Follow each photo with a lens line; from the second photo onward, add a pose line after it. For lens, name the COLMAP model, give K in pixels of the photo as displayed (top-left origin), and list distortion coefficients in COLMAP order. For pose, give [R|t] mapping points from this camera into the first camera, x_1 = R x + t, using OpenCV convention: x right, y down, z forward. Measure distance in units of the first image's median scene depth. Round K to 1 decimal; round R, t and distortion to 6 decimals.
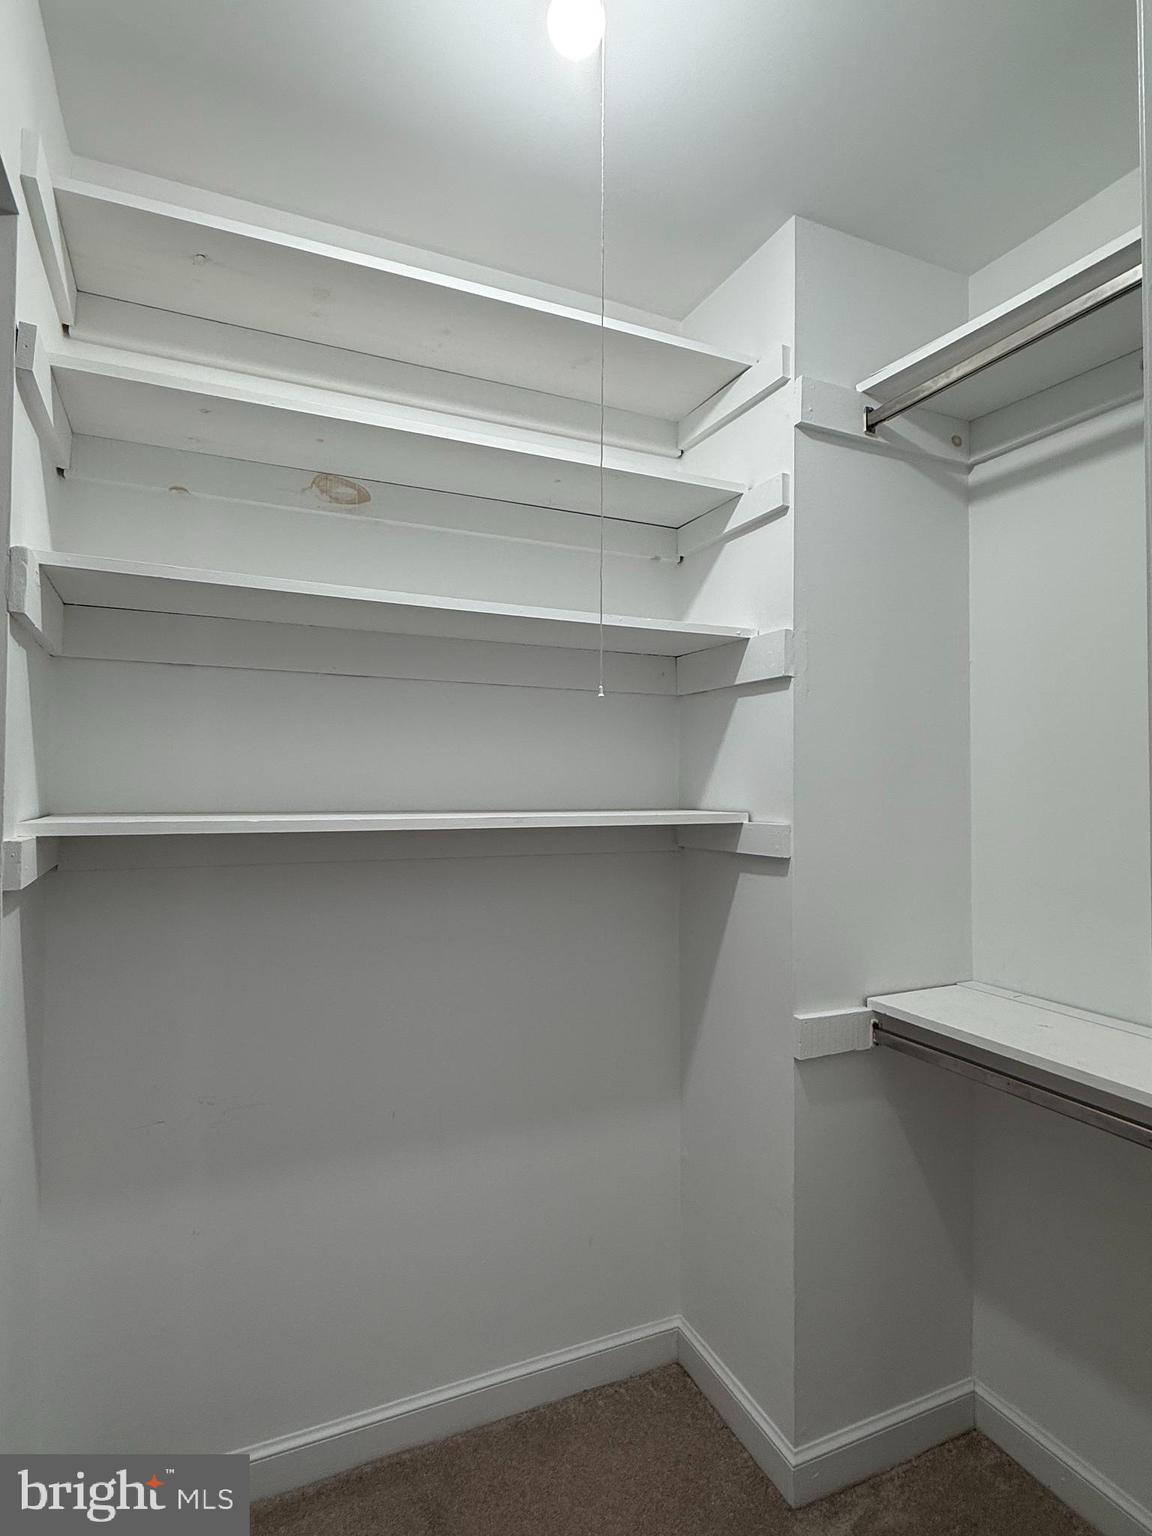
lens RADIAL K [[812.8, 0, 566.1], [0, 812.8, 768.8], [0, 0, 1]] dist [0.001988, 0.000179]
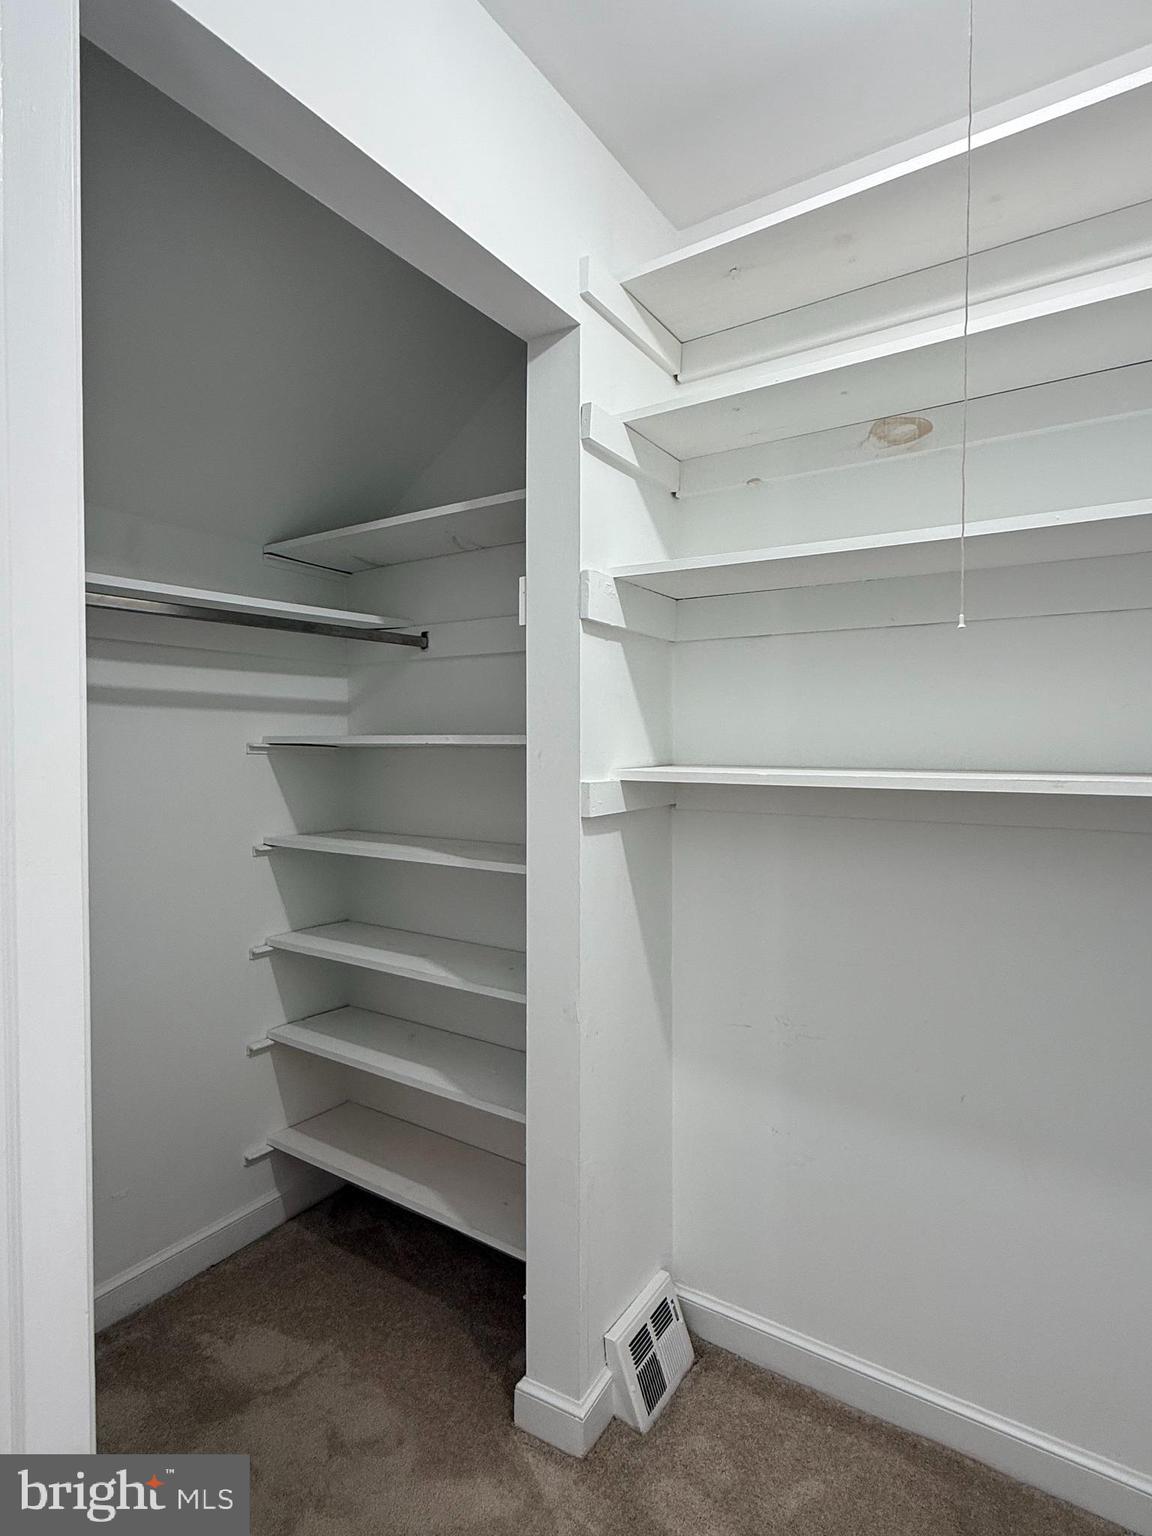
lens RADIAL K [[812.8, 0, 561.2], [0, 812.8, 771.4], [0, 0, 1]] dist [0.001988, 0.000179]
pose [[0.523683, 0.028197, -0.851446, 0.384193], [0.018807, 0.998826, 0.044645, 0.005996], [0.851705, -0.039394, 0.522538, 0.174407]]
